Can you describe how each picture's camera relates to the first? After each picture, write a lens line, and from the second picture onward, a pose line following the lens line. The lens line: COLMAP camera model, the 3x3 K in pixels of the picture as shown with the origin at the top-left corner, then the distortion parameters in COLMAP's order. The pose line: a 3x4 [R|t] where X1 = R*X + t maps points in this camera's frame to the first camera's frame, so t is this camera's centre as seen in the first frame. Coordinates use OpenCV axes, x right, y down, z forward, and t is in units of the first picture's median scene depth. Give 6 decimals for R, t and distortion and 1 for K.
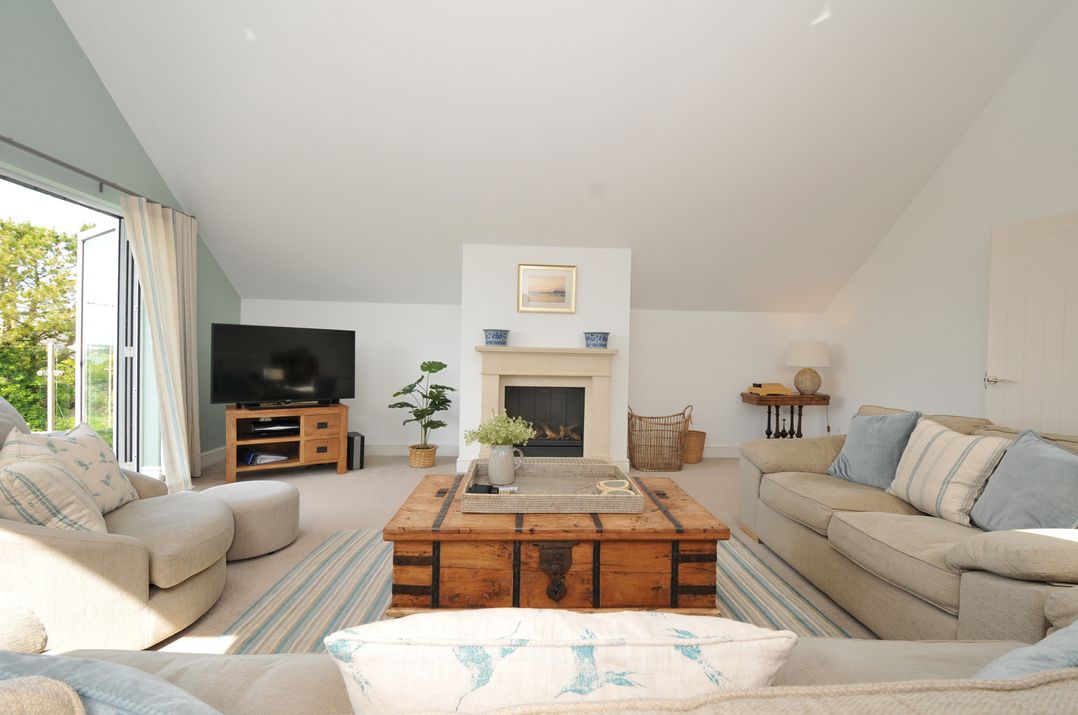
lens RADIAL K [[452.9, 0, 542.8], [0, 452.9, 361.2], [0, 0, 1]] dist [0.000280, -0.018318]
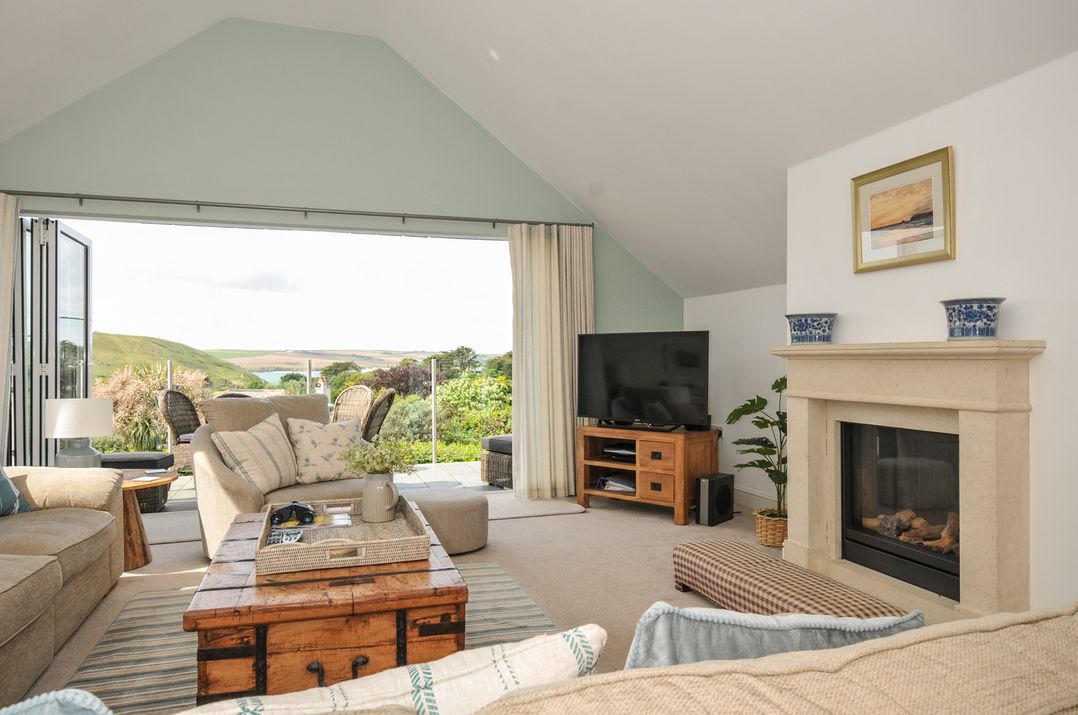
lens RADIAL K [[703.7, 0, 534.1], [0, 703.7, 359.1], [0, 0, 1]] dist [0.000804, -0.006328]
pose [[0.271814, -0.023021, -0.962074, 0.630507], [0.007977, 0.999733, -0.021668, 0.000048], [0.962317, -0.001785, 0.271925, 0.466387]]
